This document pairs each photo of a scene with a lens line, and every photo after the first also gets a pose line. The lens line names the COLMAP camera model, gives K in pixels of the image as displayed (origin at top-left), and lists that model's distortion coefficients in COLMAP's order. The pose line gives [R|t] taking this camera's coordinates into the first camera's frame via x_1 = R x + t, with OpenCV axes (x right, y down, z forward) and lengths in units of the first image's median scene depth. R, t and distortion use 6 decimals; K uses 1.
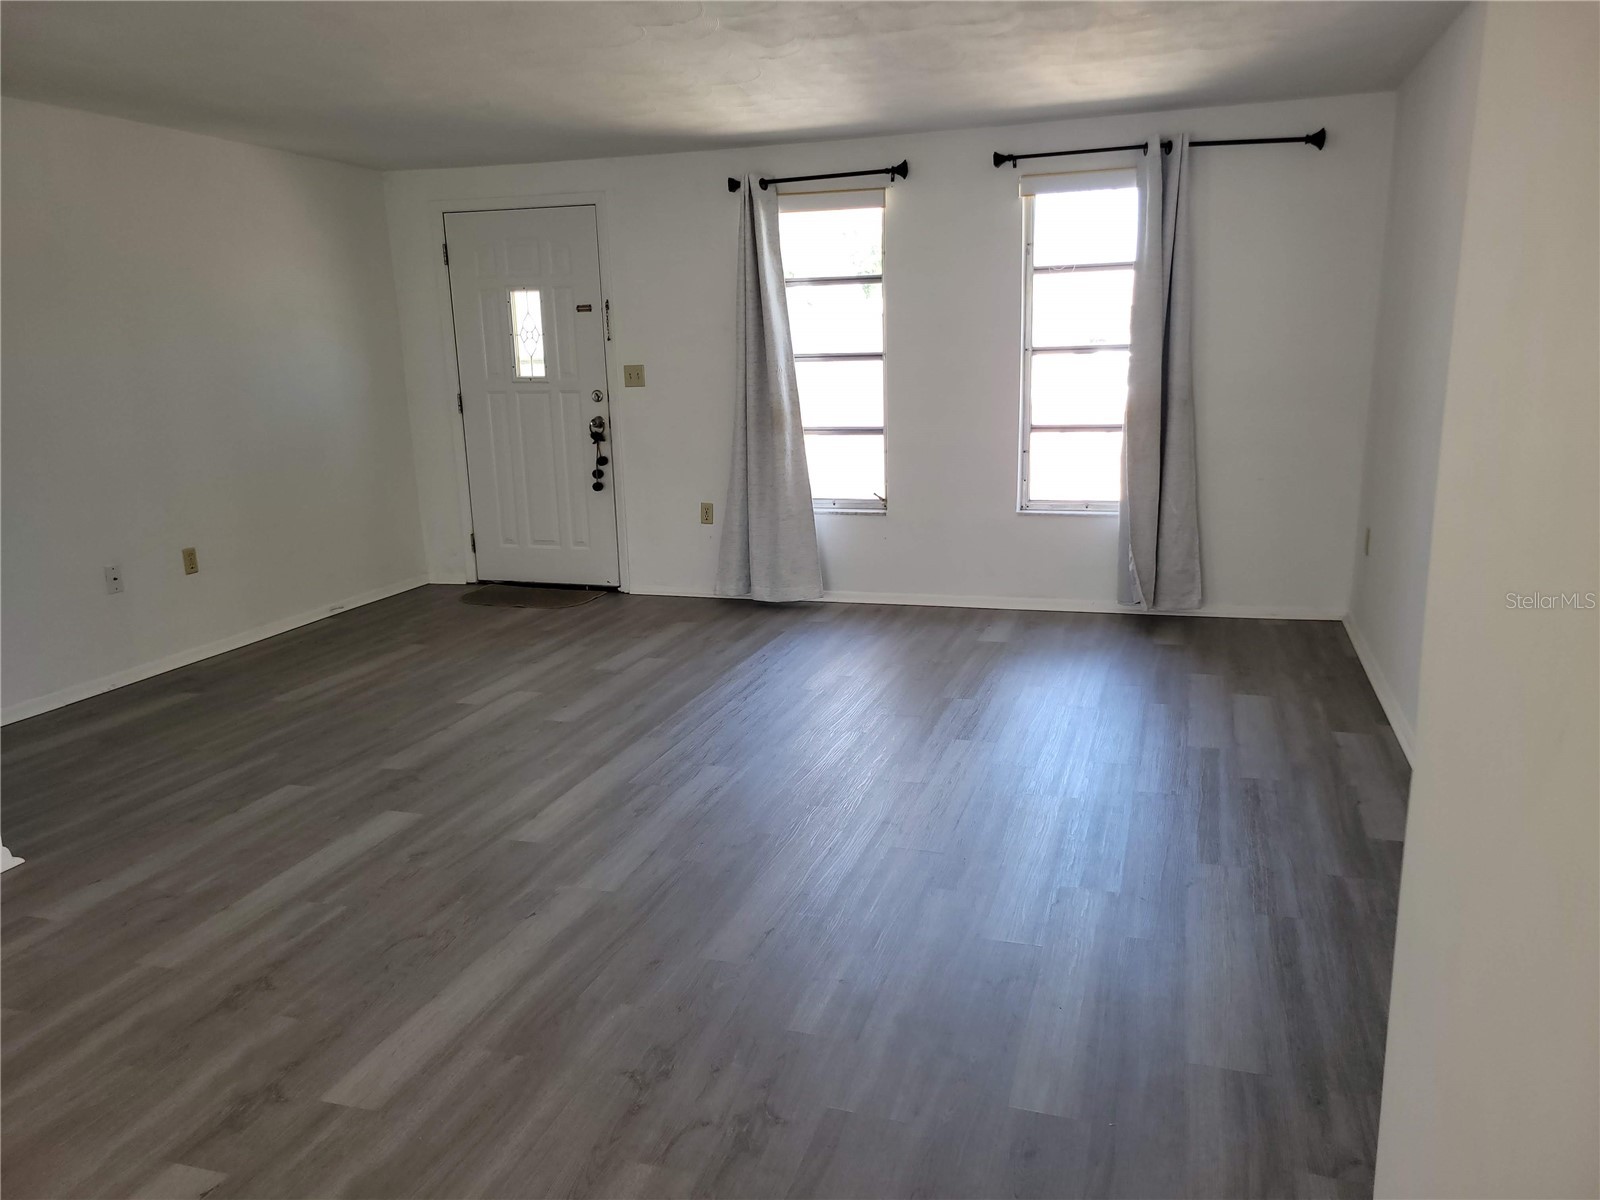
lens RADIAL K [[1204.3, 0, 797.5], [0, 1204.3, 606.4], [0, 0, 1]] dist [0.053129, -0.028943]
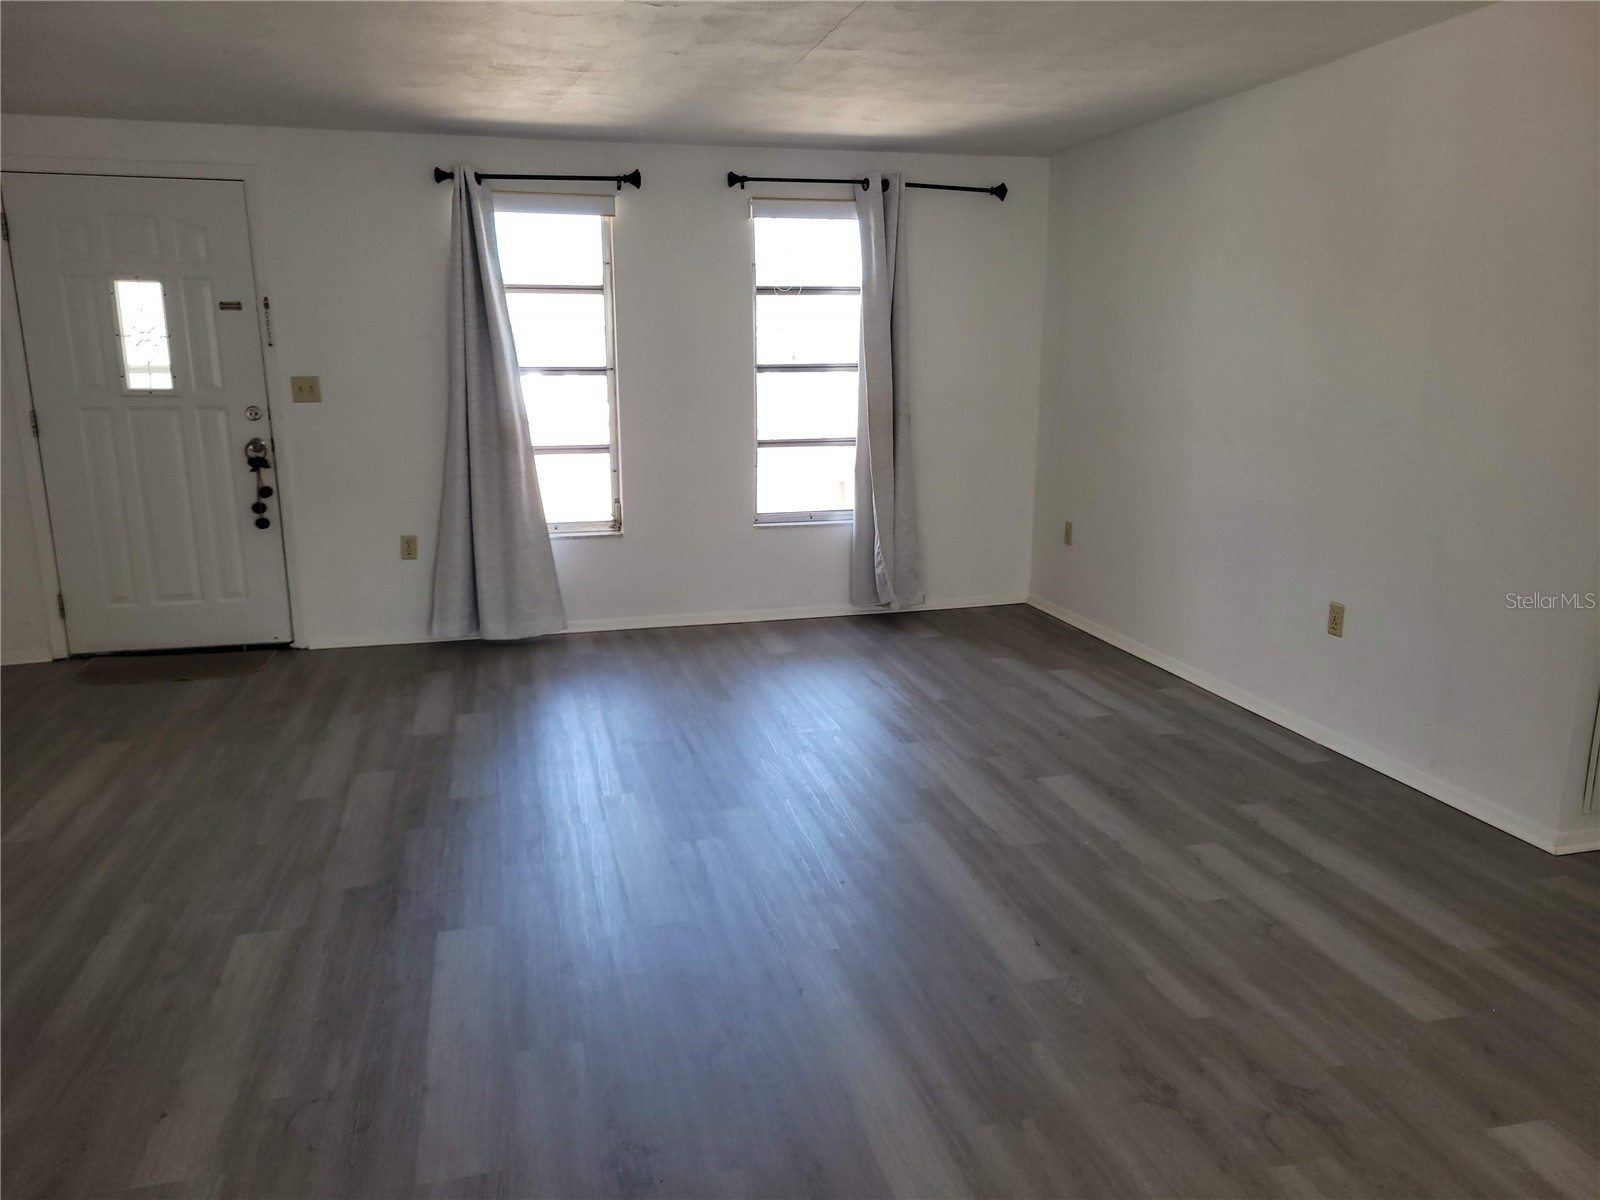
lens RADIAL K [[1204.3, 0, 815.5], [0, 1204.3, 611.2], [0, 0, 1]] dist [0.053129, -0.028943]
pose [[0.842459, -0.092181, 0.530815, -0.328021], [0.098157, 0.995026, 0.017008, -0.018930], [-0.529743, 0.037775, 0.847317, 0.113492]]
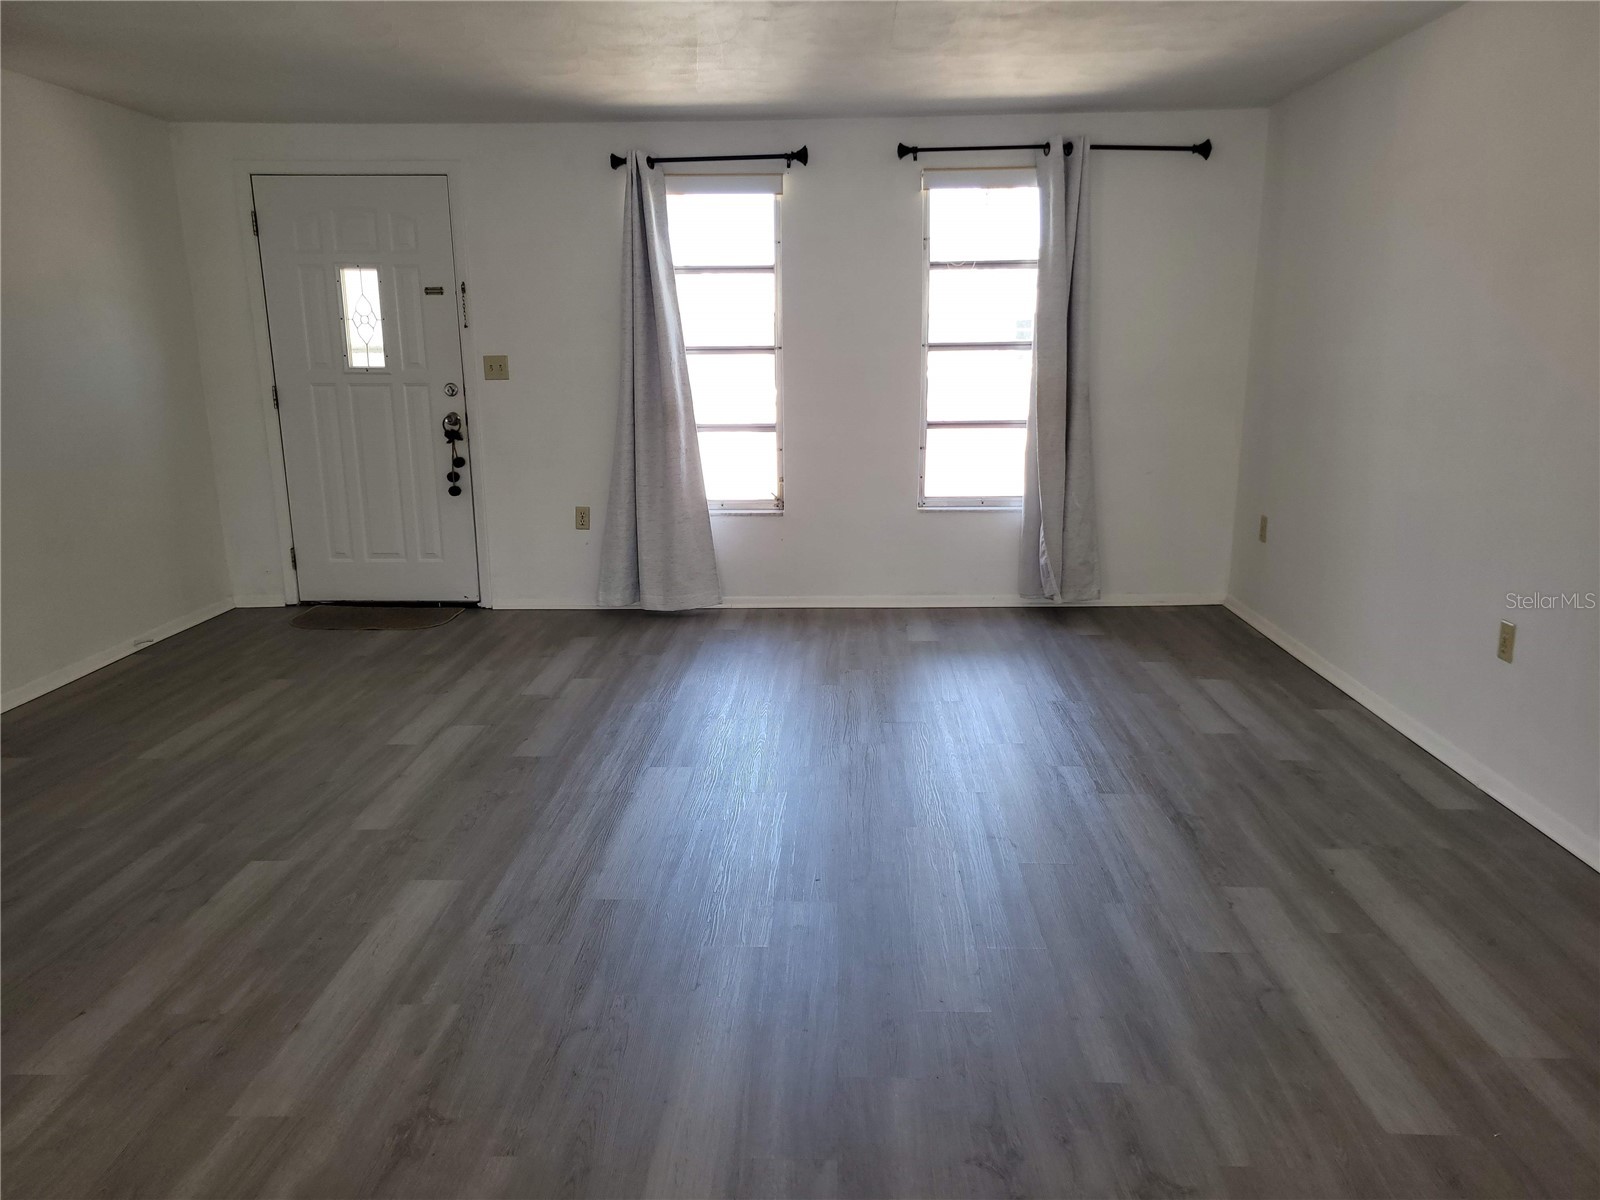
lens RADIAL K [[1204.3, 0, 805.6], [0, 1204.3, 602.0], [0, 0, 1]] dist [0.053129, -0.028943]
pose [[0.961020, -0.042448, 0.273203, -0.183297], [0.044204, 0.999022, -0.000272, -0.006071], [-0.272924, 0.012338, 0.961956, 0.076668]]
